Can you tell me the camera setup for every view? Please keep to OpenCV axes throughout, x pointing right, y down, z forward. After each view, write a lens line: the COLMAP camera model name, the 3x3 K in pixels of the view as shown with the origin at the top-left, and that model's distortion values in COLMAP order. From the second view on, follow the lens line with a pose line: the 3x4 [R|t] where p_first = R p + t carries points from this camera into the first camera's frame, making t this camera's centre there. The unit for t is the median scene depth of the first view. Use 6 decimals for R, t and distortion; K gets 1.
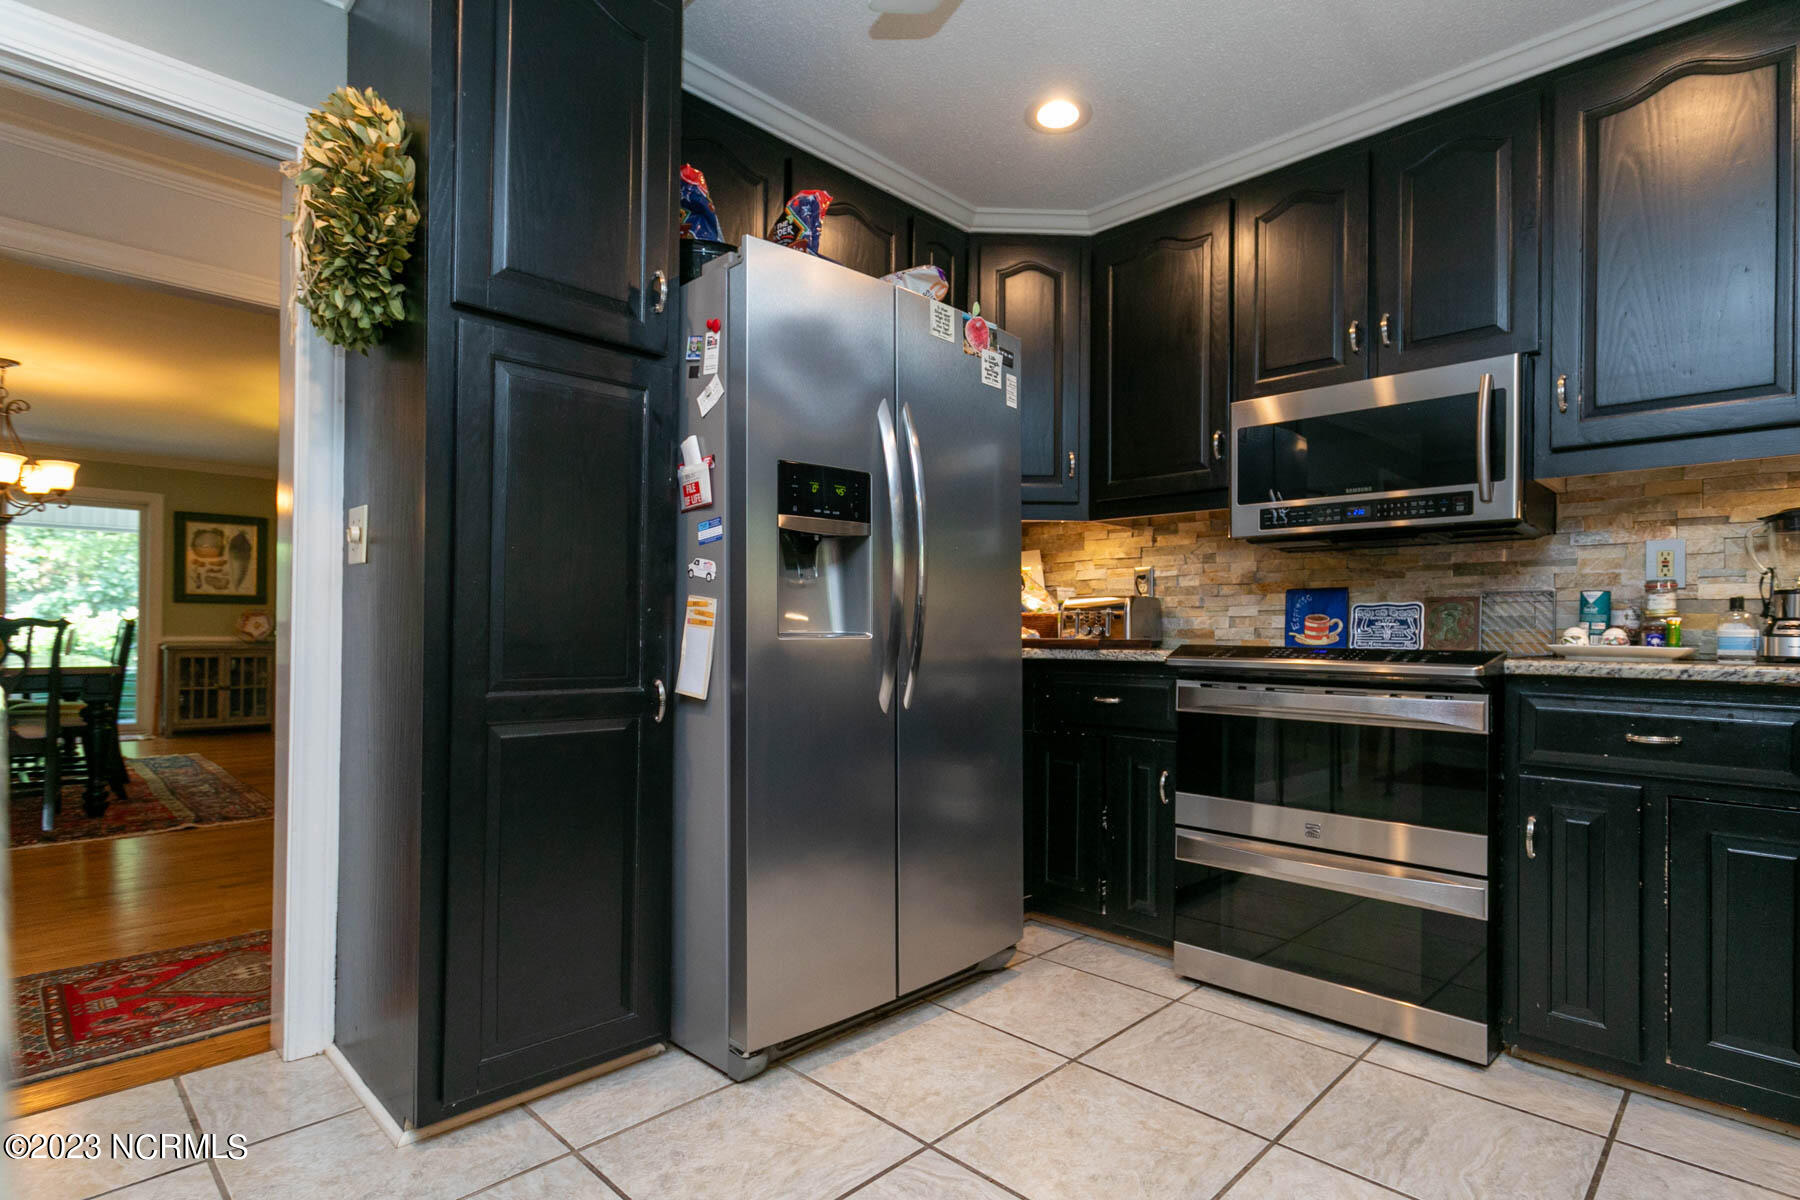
lens RADIAL K [[894.7, 0, 956.7], [0, 894.7, 619.8], [0, 0, 1]] dist [-0.000957, -0.000082]
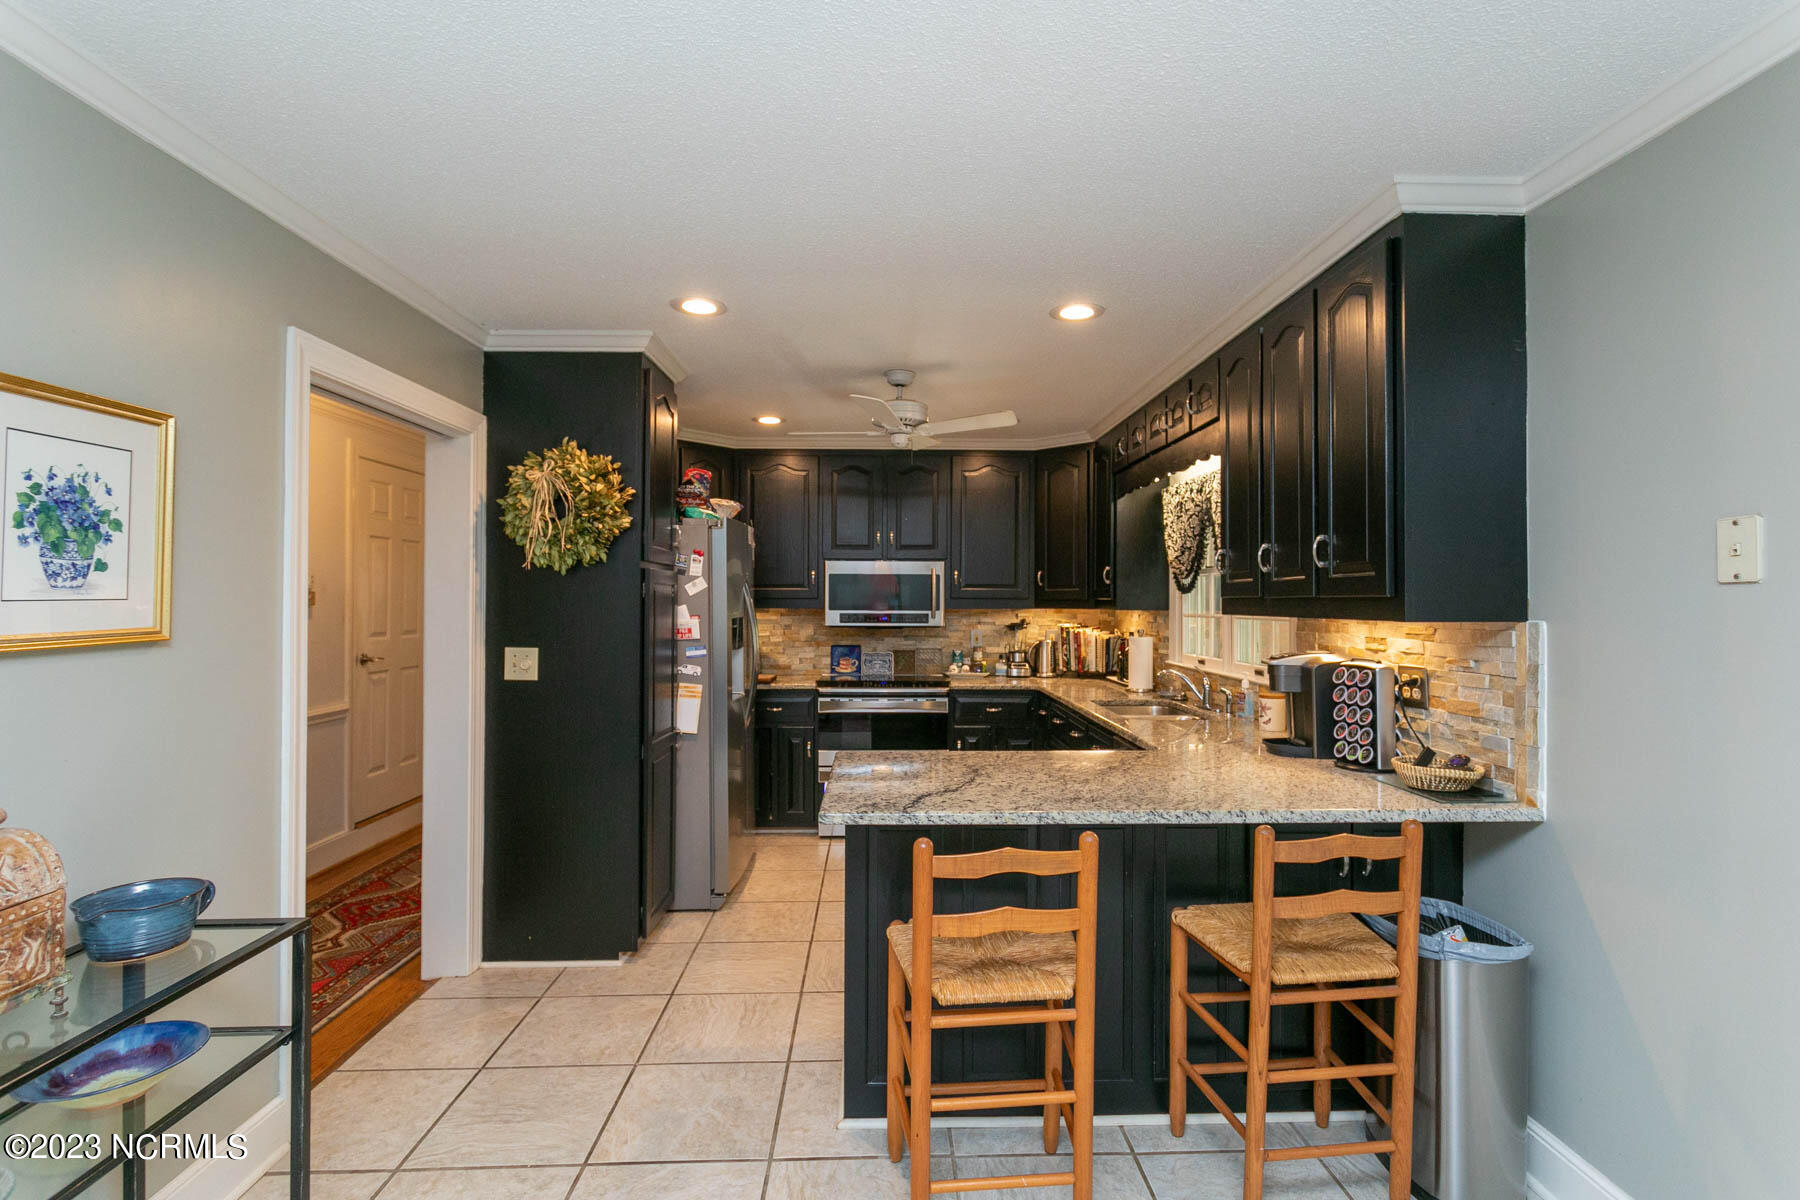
lens RADIAL K [[843.3, 0, 894.9], [0, 843.3, 589.1], [0, 0, 1]] dist [-0.000262, 0.000127]
pose [[0.716003, 0.001988, 0.698094, -1.134518], [-0.004503, 0.999988, 0.001772, -0.216533], [-0.698083, -0.004412, 0.716004, -0.621575]]
